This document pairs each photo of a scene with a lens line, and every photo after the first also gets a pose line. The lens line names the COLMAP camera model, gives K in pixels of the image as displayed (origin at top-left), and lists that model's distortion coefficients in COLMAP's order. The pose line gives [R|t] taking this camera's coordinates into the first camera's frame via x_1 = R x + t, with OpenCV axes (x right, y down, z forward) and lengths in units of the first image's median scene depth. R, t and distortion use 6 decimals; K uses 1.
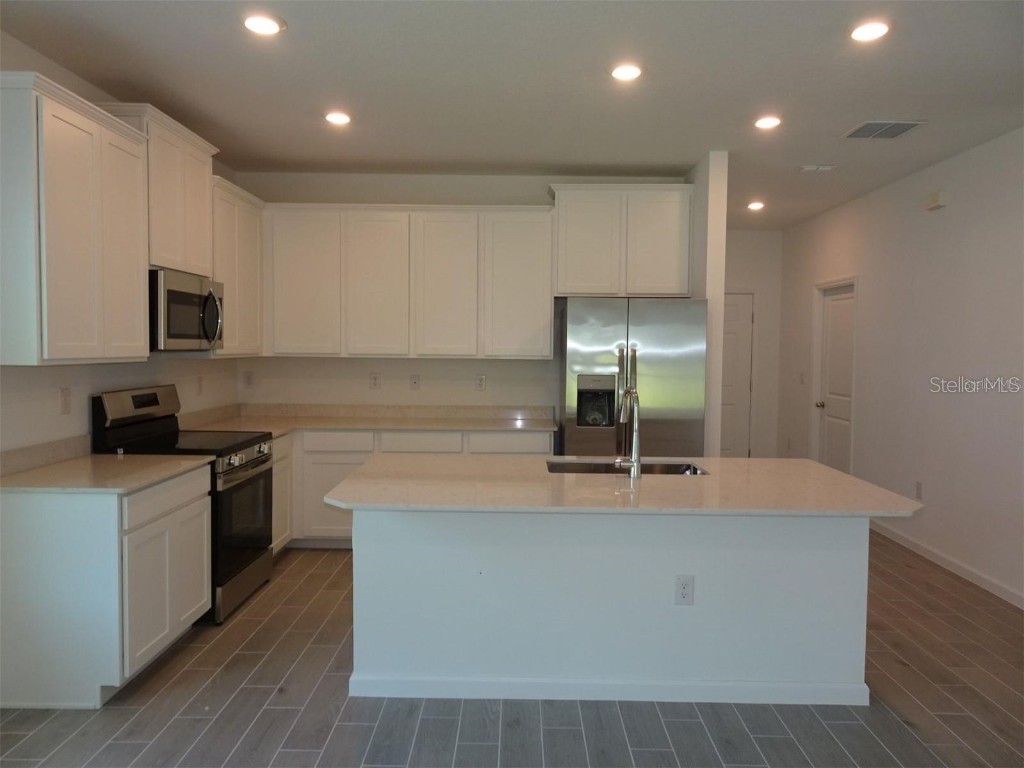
lens RADIAL K [[727.7, 0, 510.7], [0, 727.7, 387.5], [0, 0, 1]] dist [0.002076, 0.009740]
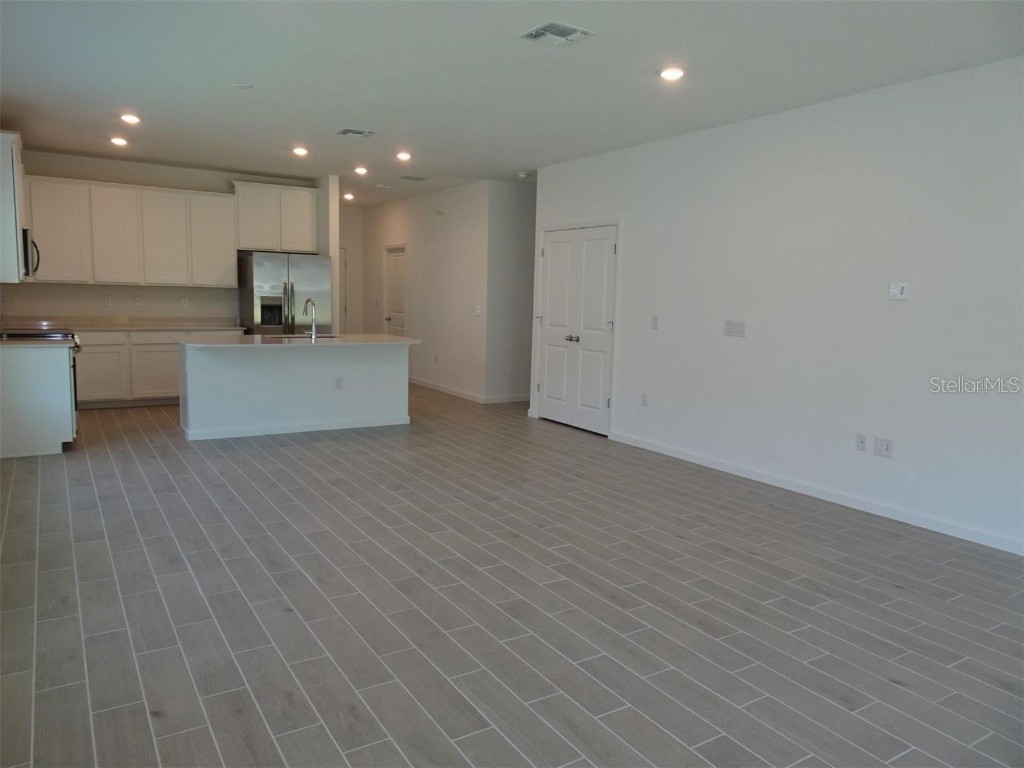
lens RADIAL K [[727.7, 0, 514.1], [0, 727.7, 385.1], [0, 0, 1]] dist [0.002076, 0.009740]
pose [[0.839026, -0.055263, 0.541277, -0.329543], [0.010696, 0.996311, 0.085142, 0.048925], [-0.543986, -0.065647, 0.836523, -0.758724]]
